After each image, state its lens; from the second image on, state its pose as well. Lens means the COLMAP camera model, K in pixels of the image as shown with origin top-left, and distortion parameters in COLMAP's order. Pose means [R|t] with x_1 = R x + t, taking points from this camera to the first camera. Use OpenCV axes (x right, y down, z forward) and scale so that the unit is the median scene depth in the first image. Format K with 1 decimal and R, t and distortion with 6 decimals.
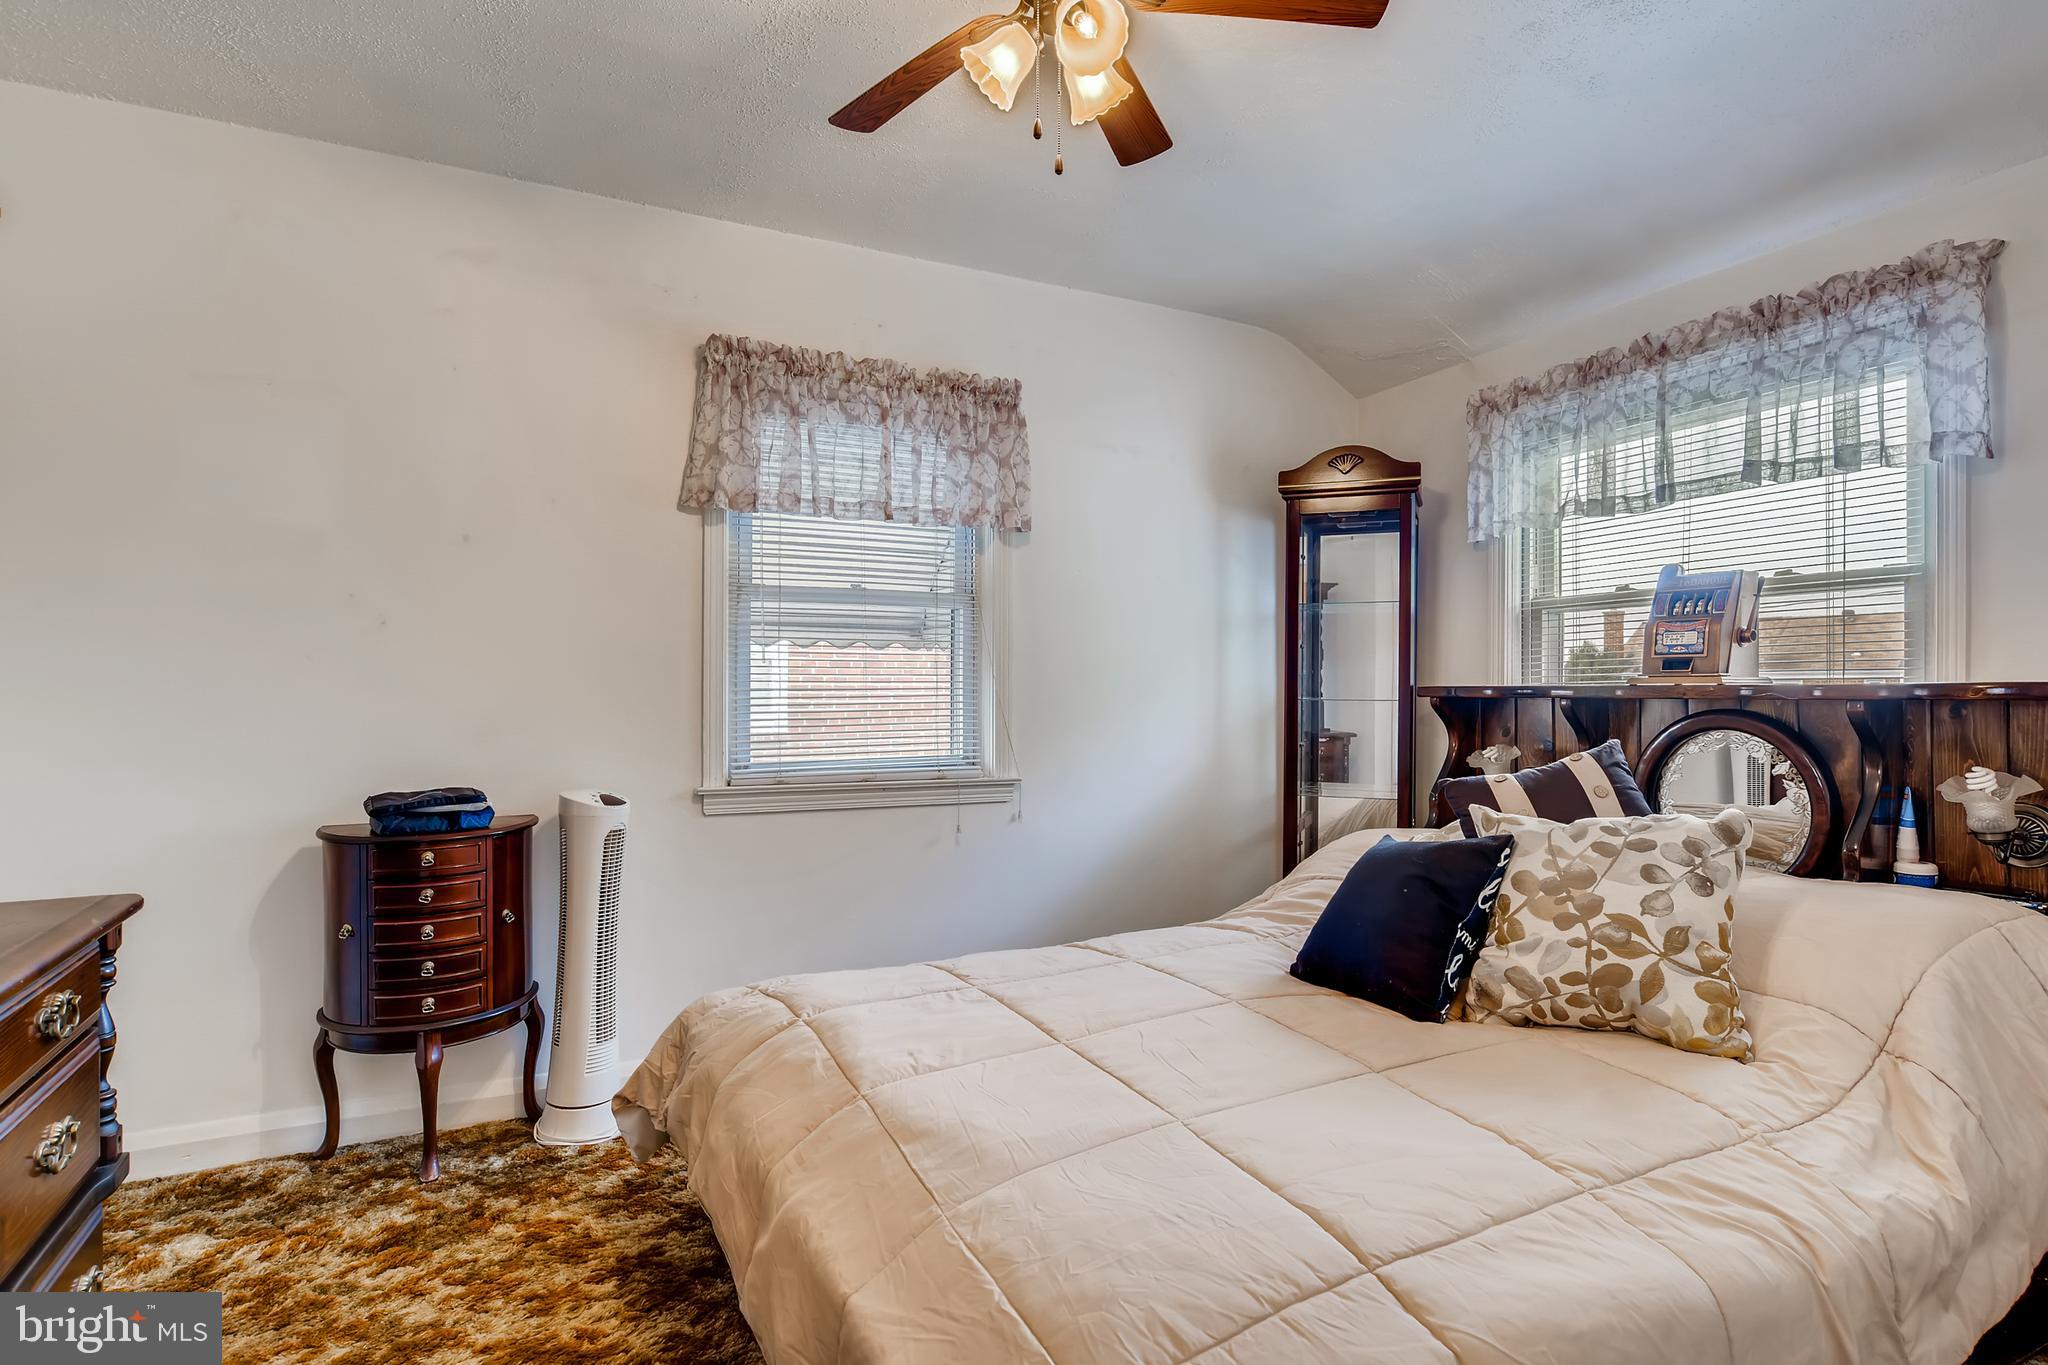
lens RADIAL K [[1038.2, 0, 1024.4], [0, 1038.2, 689.3], [0, 0, 1]] dist [-0.003447, 0.004329]
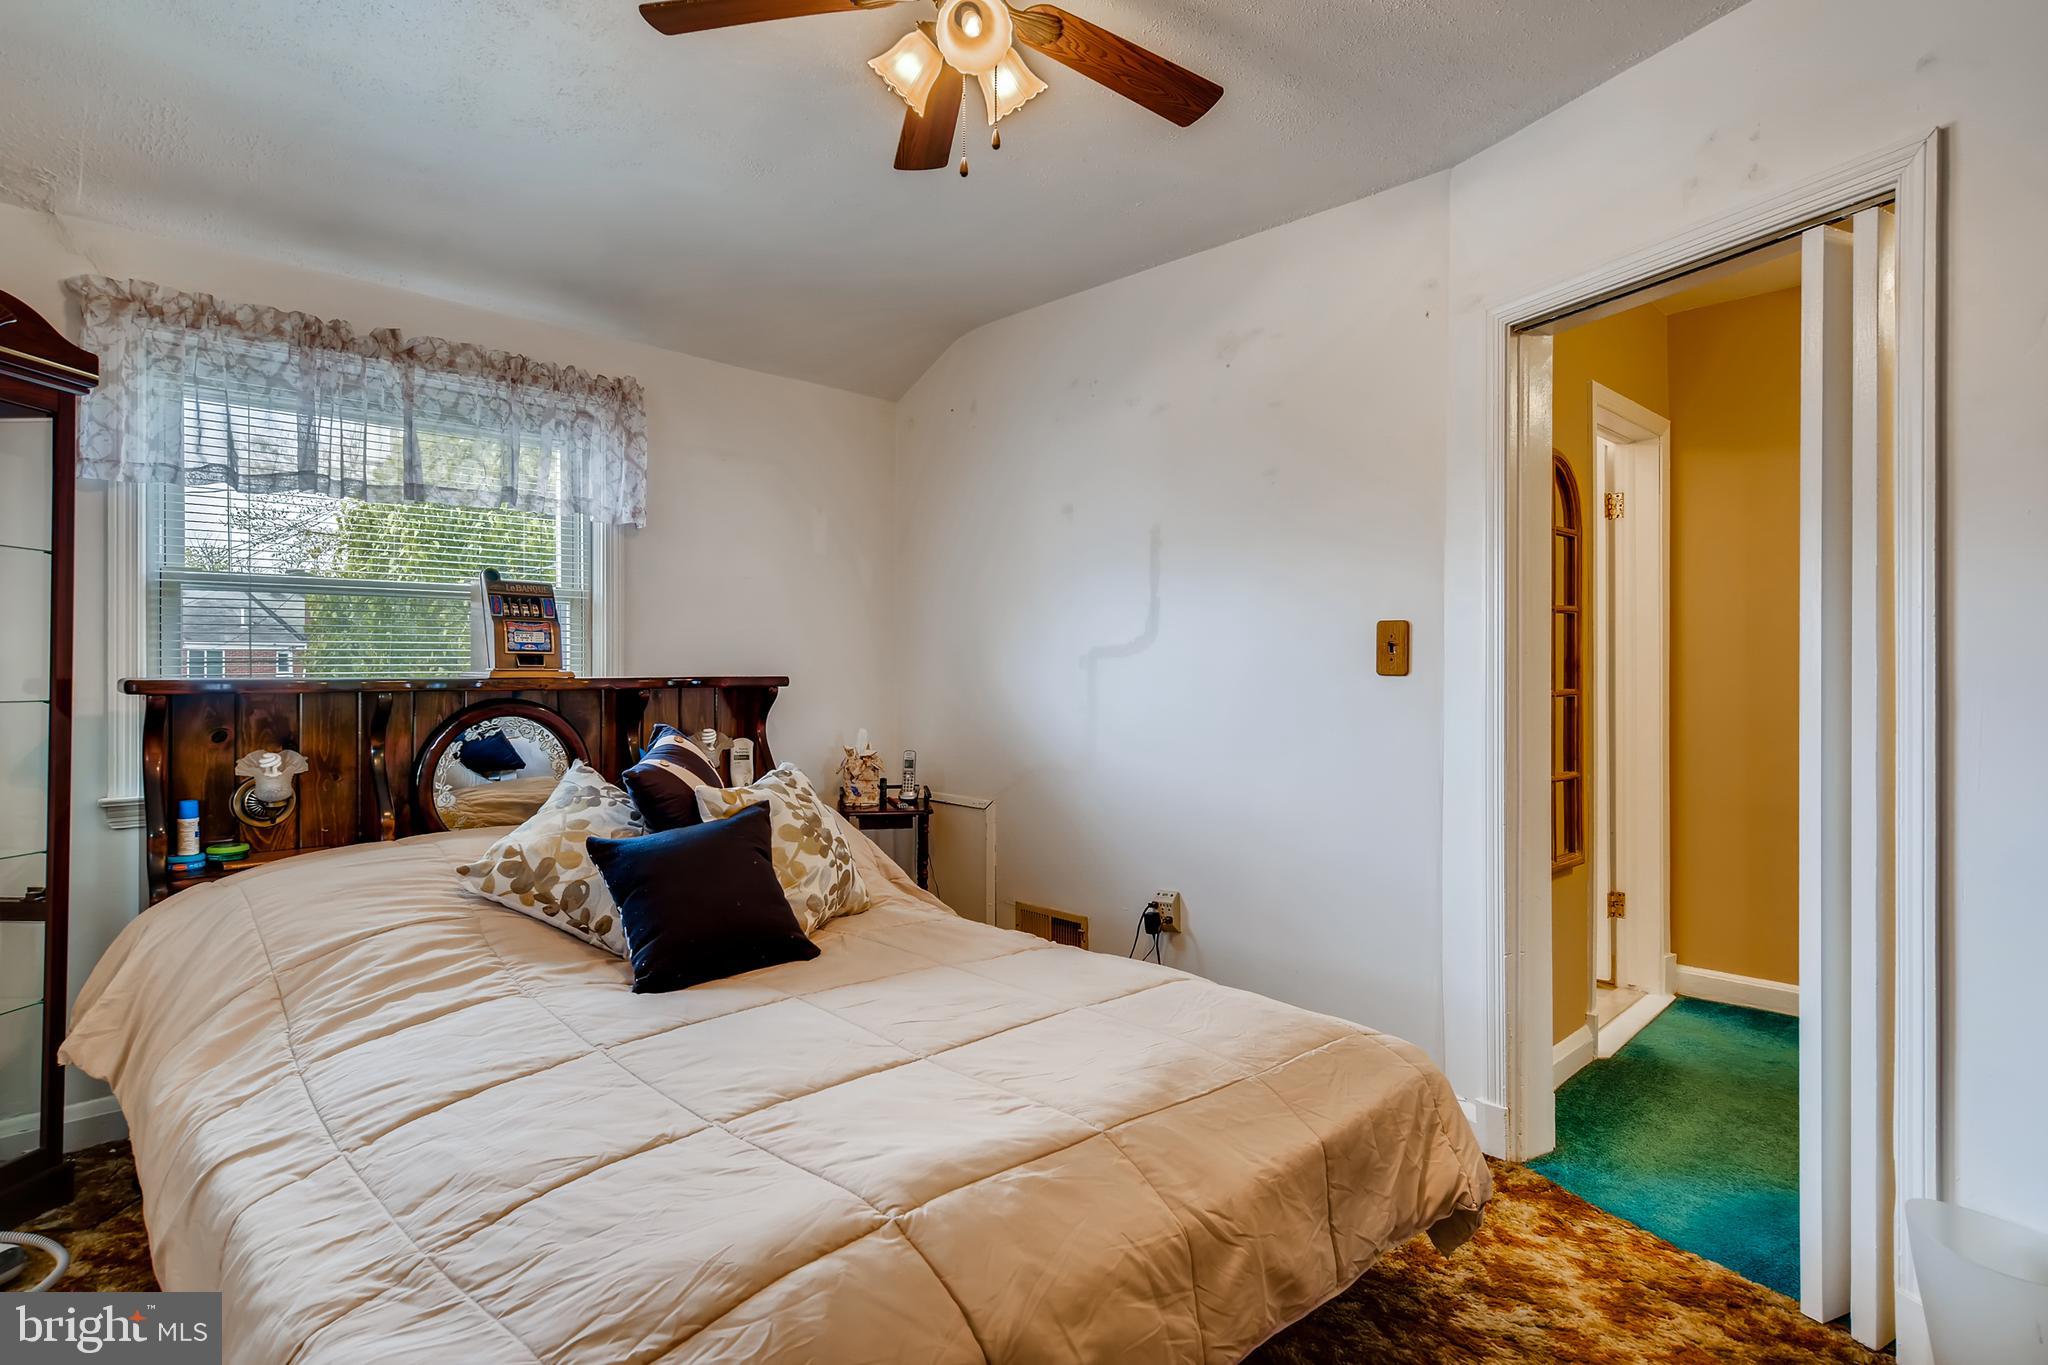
lens RADIAL K [[1038.2, 0, 1033.3], [0, 1038.2, 672.4], [0, 0, 1]] dist [-0.003447, 0.004329]
pose [[-0.307612, 0.005504, 0.951496, -0.565977], [0.002500, 0.999984, -0.004976, -0.003375], [-0.951509, 0.000848, -0.307621, 0.754352]]
